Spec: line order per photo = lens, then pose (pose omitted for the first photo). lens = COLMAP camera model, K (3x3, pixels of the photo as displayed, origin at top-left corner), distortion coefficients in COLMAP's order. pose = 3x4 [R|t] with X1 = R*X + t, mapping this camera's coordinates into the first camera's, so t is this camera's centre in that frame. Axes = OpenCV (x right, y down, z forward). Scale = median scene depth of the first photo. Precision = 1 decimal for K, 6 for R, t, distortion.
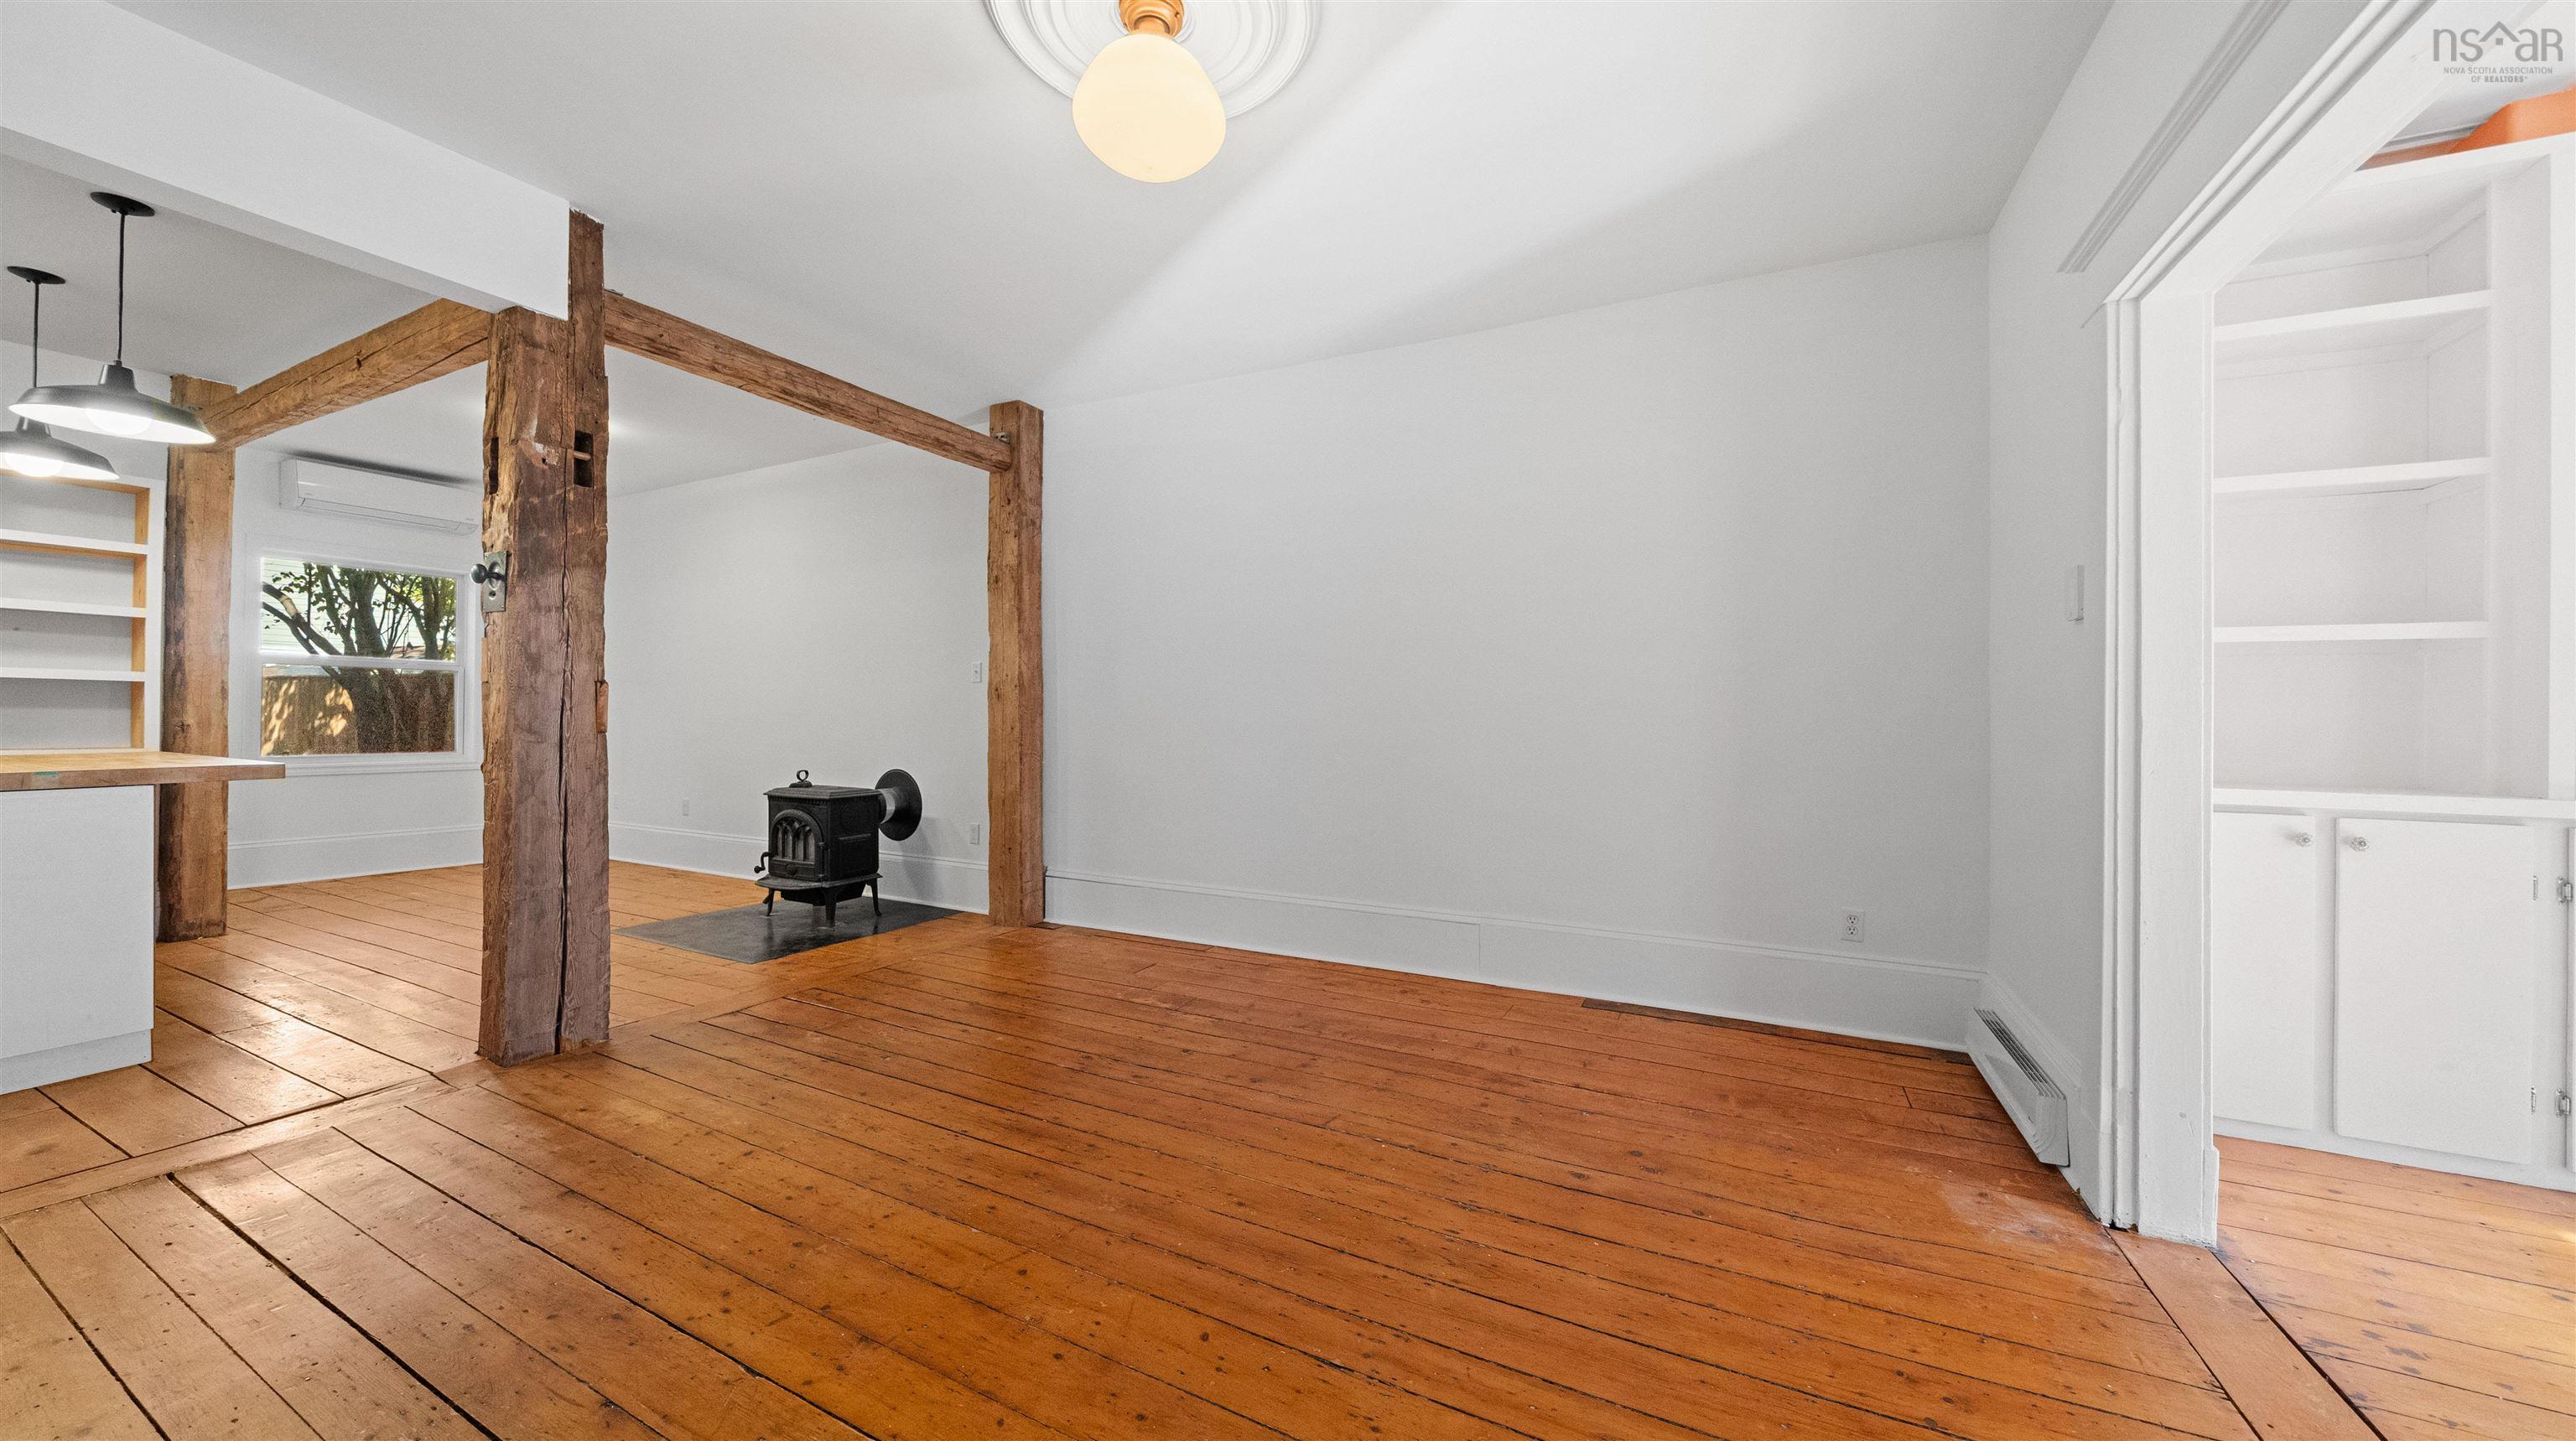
lens RADIAL K [[895.0, 0, 1272.5], [0, 895.0, 717.4], [0, 0, 1]] dist [-0.000264, 0.000008]
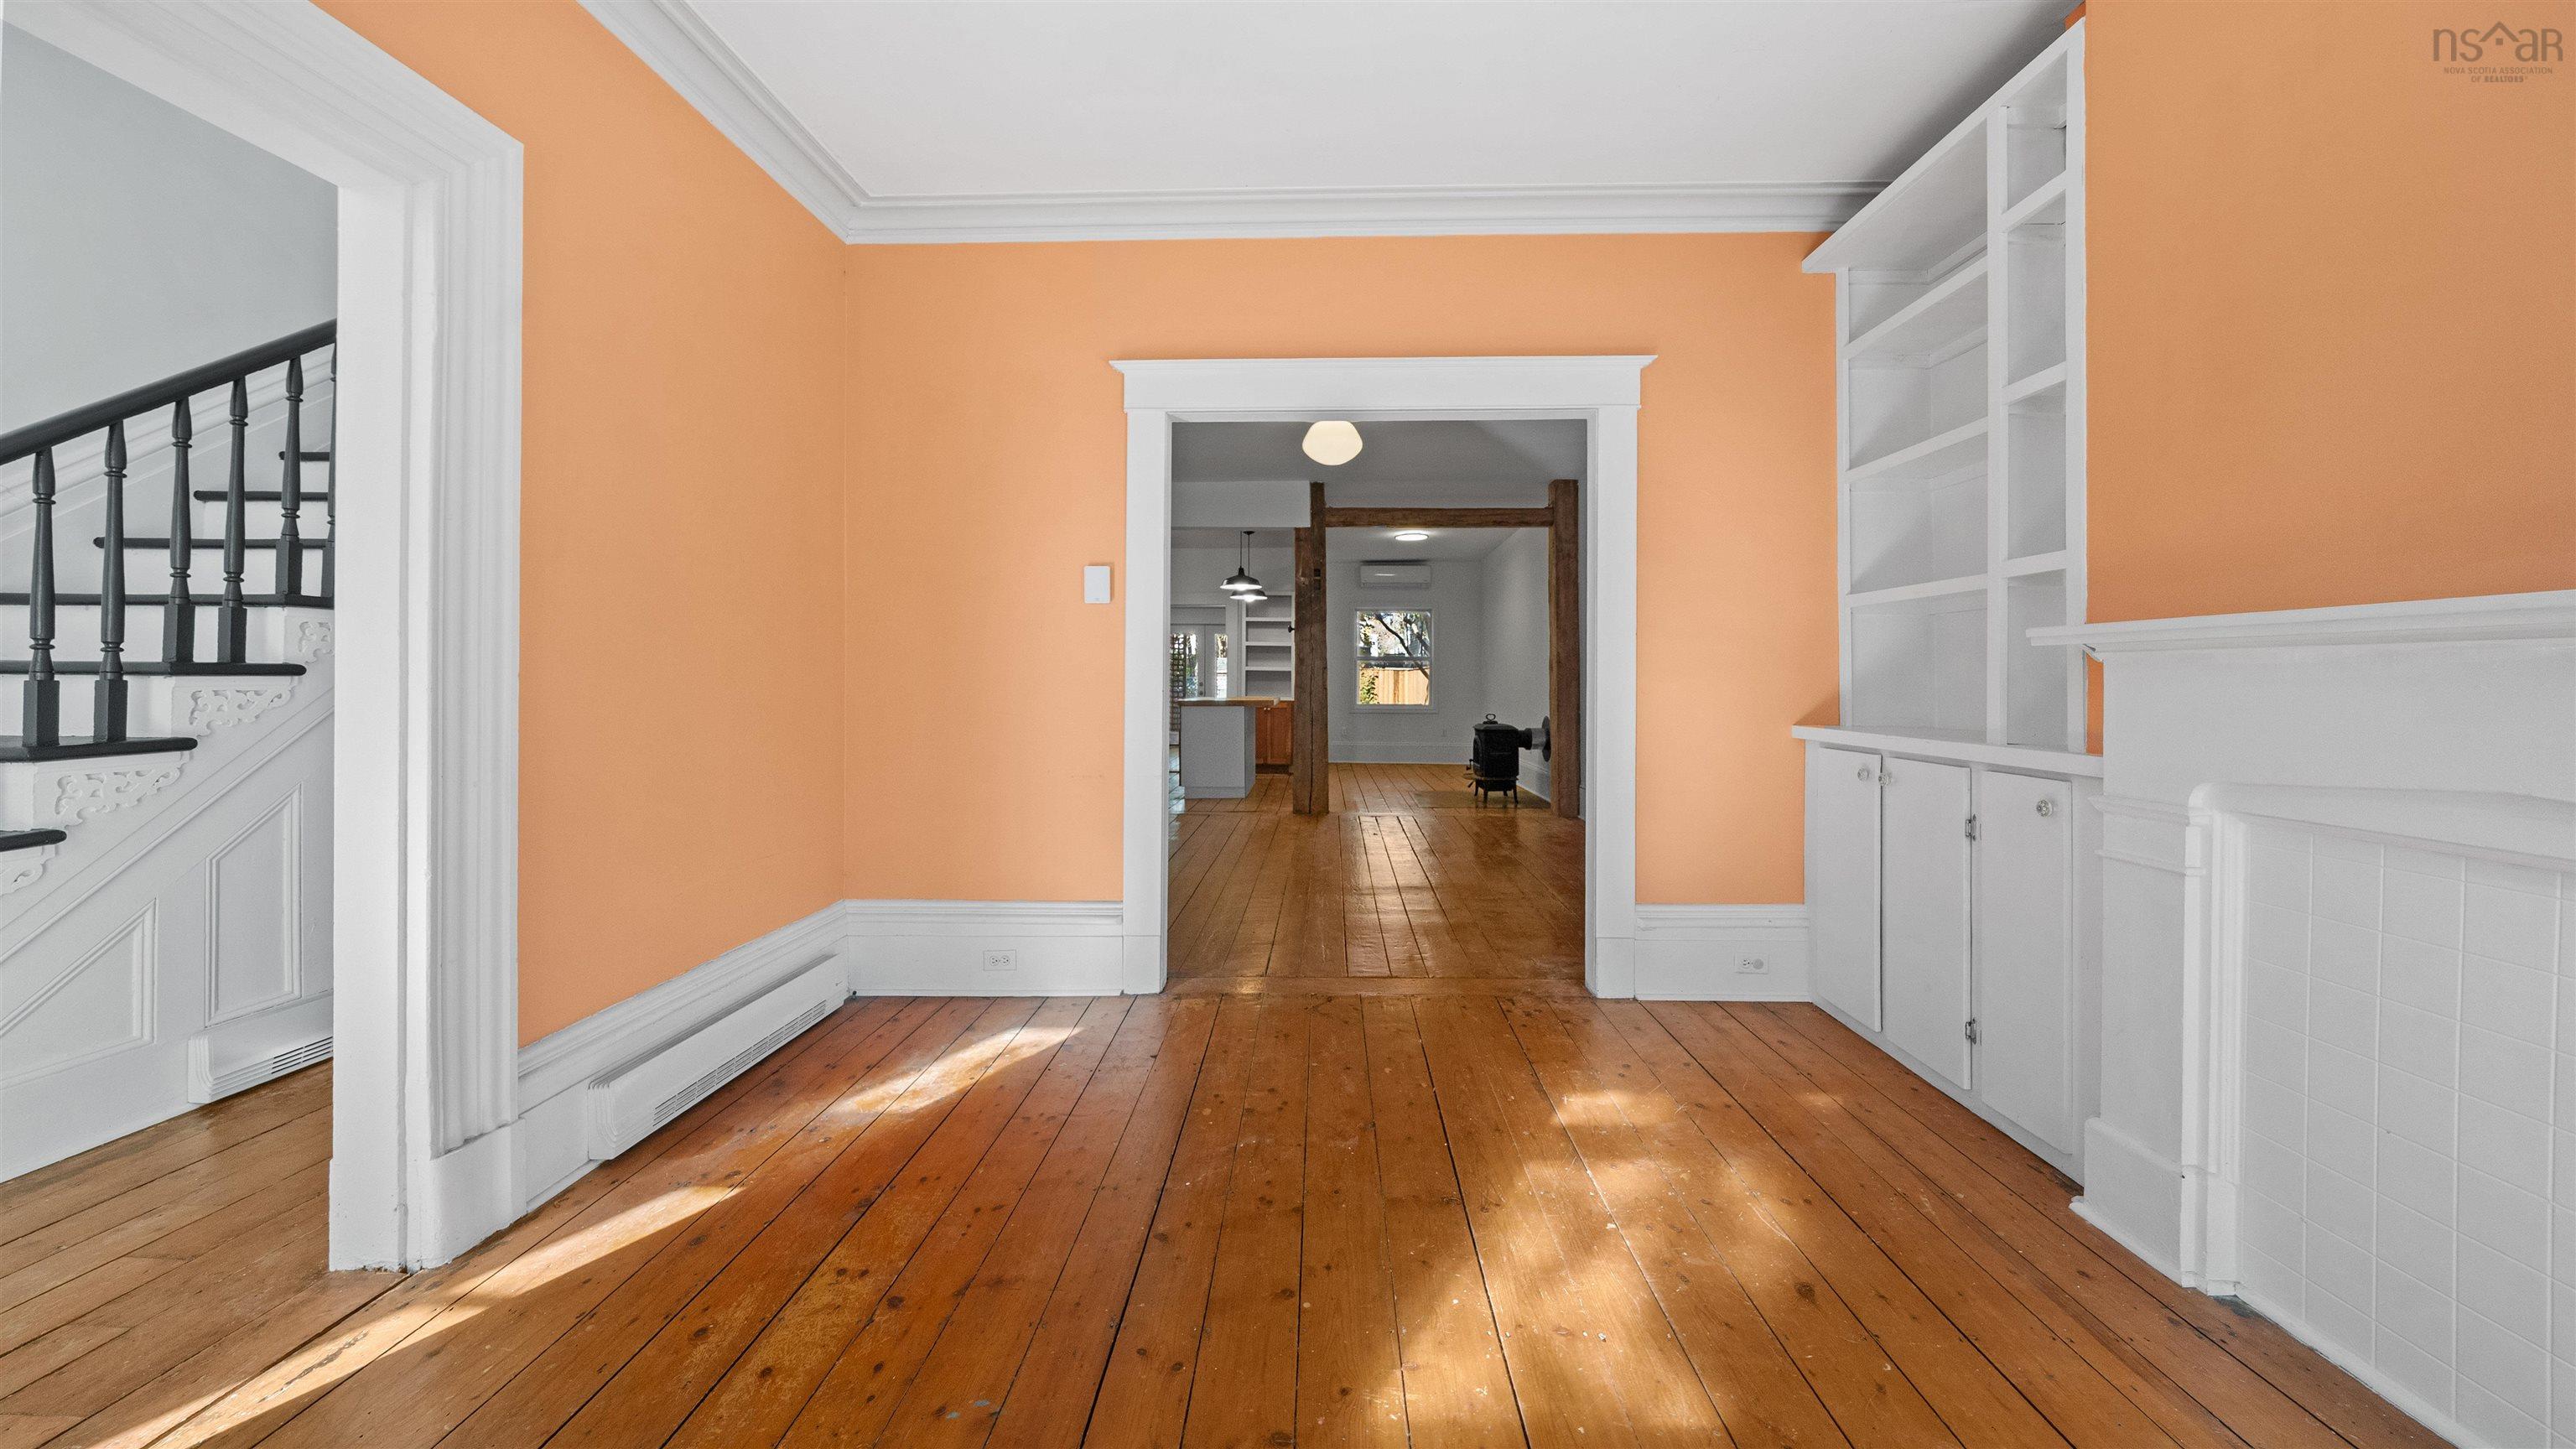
lens RADIAL K [[886.5, 0, 1287.5], [0, 886.5, 685.2], [0, 0, 1]] dist [-0.000233, -0.000015]
pose [[0.419324, -0.005219, -0.907822, 0.870081], [-0.001231, 0.999979, -0.006318, 0.014179], [0.907836, 0.003767, 0.419309, -0.070377]]
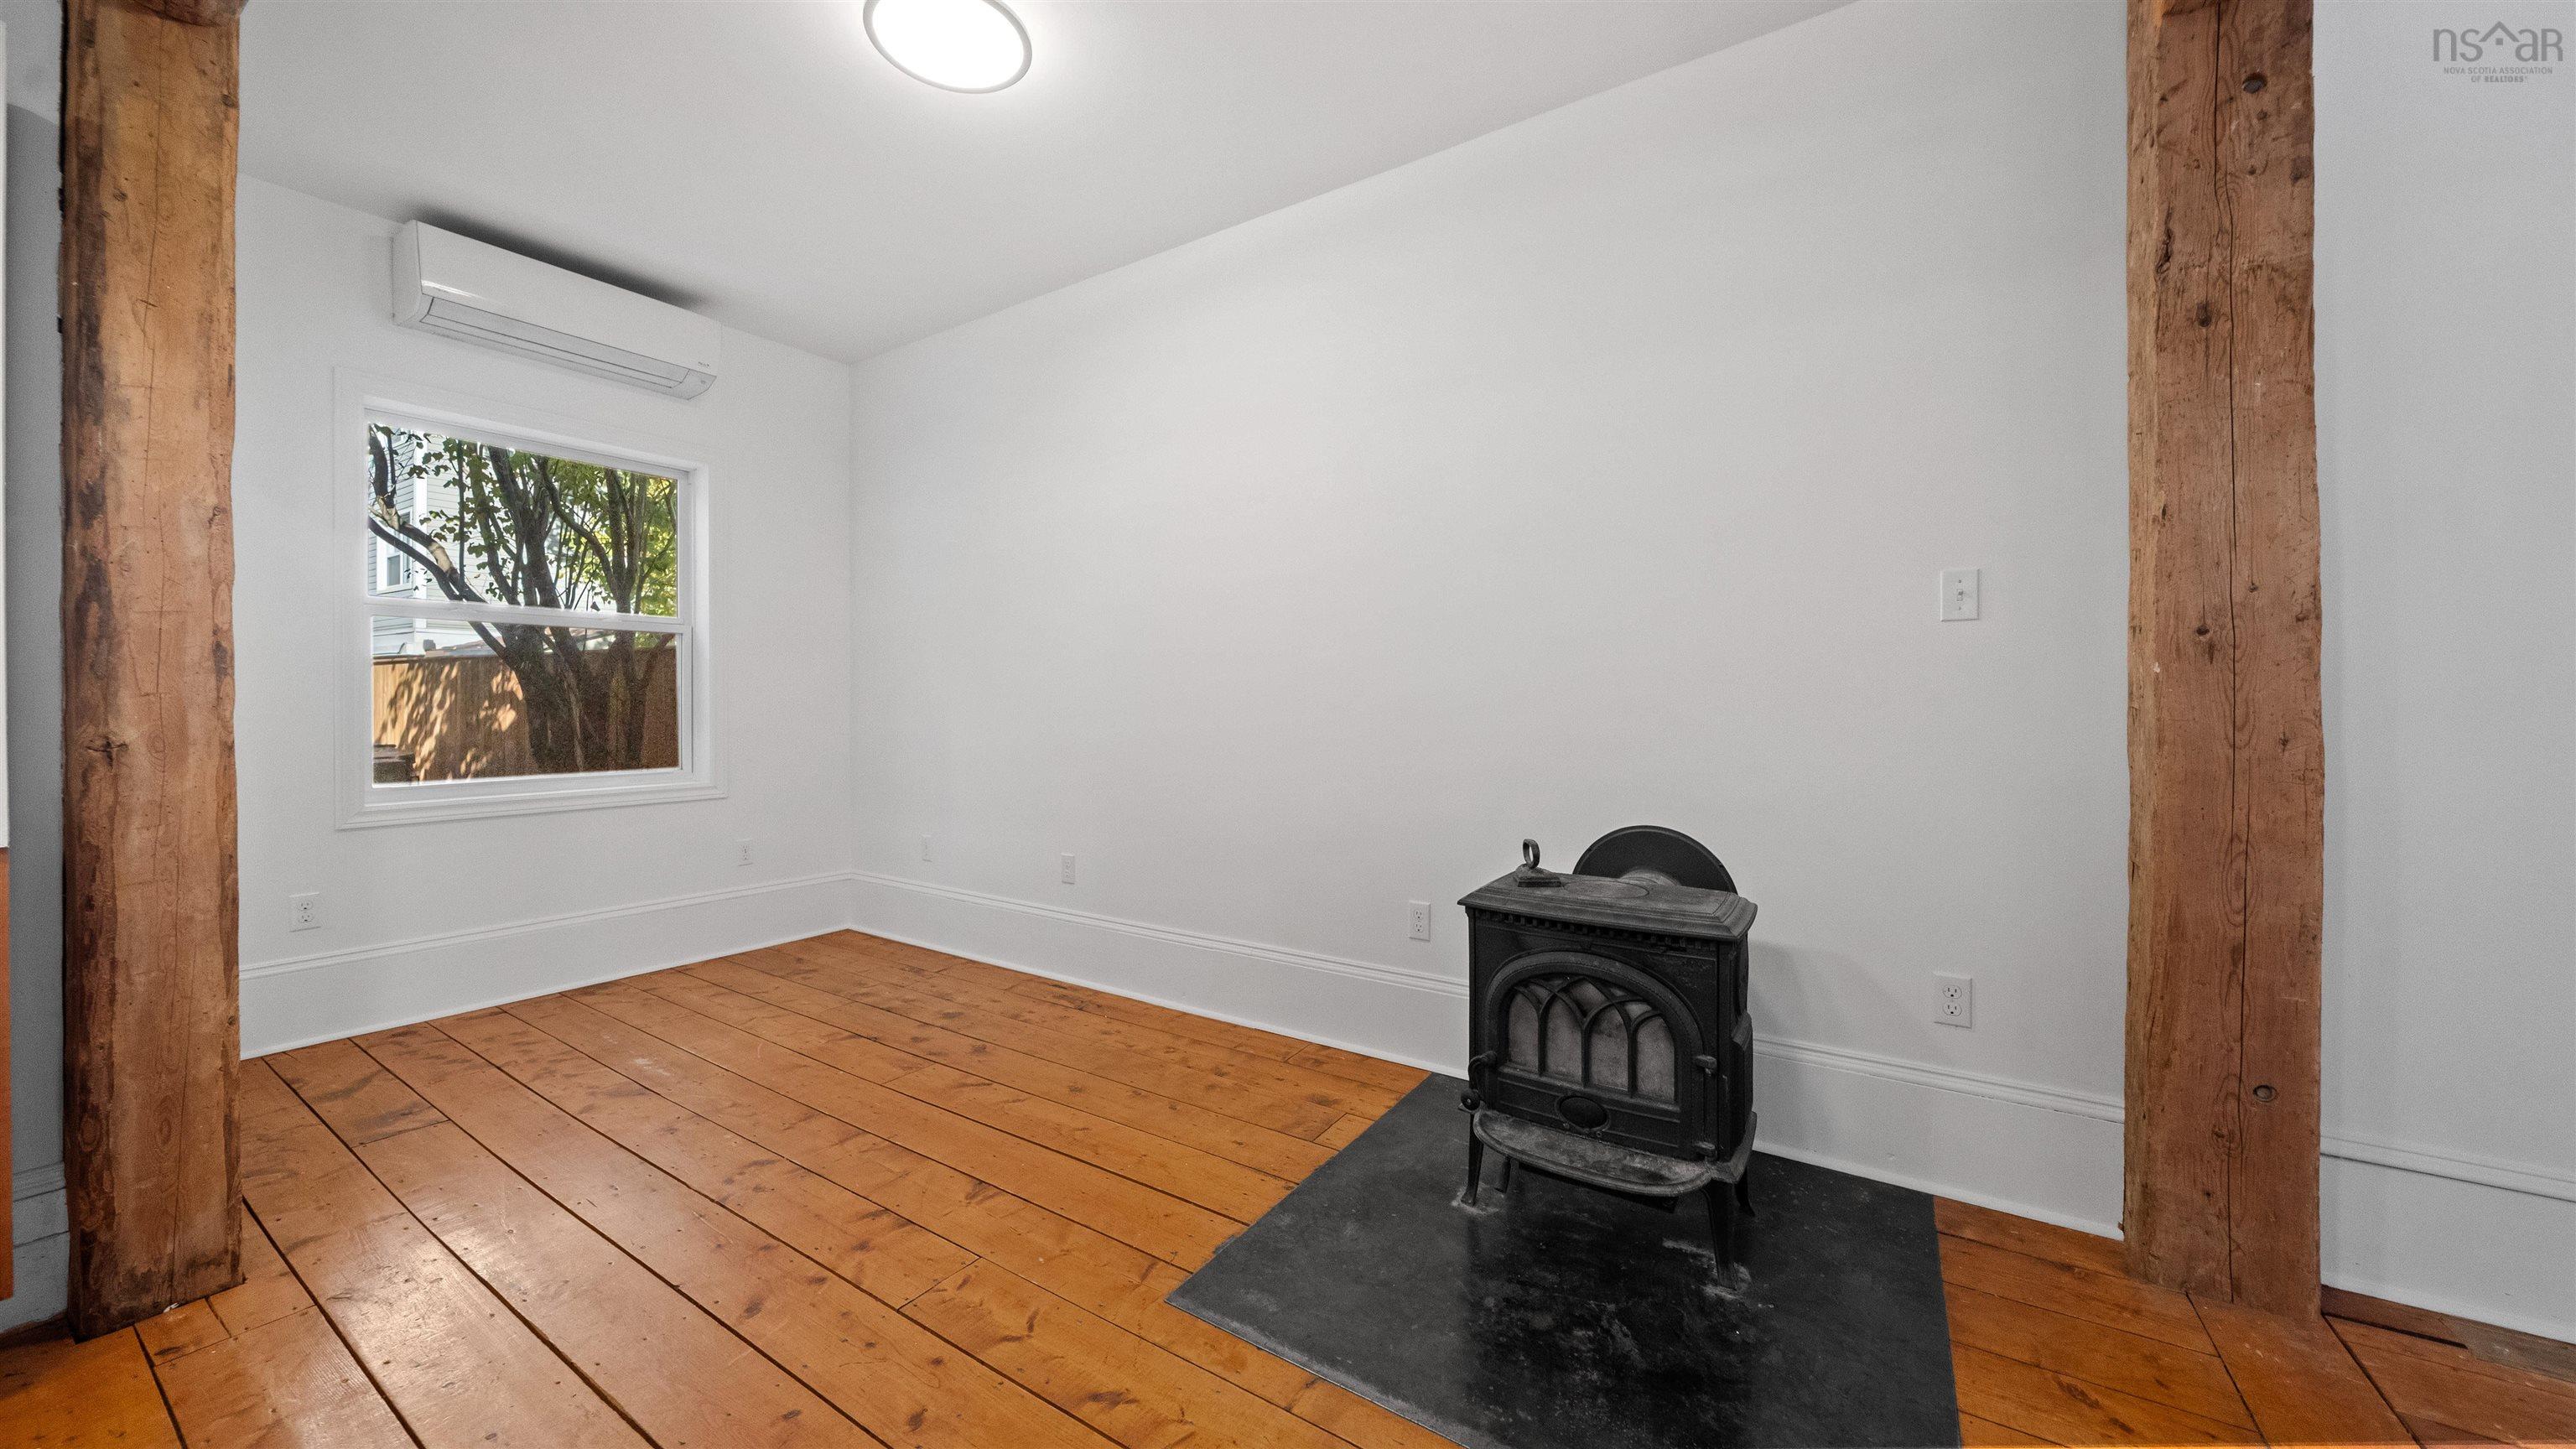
lens RADIAL K [[911.7, 0, 1290.5], [0, 911.7, 714.0], [0, 0, 1]] dist [-0.001181, -0.000093]
pose [[0.995169, -0.004370, -0.098075, -0.604591], [0.005968, 0.999854, 0.016001, -0.006447], [0.097991, -0.016509, 0.995050, 0.586480]]
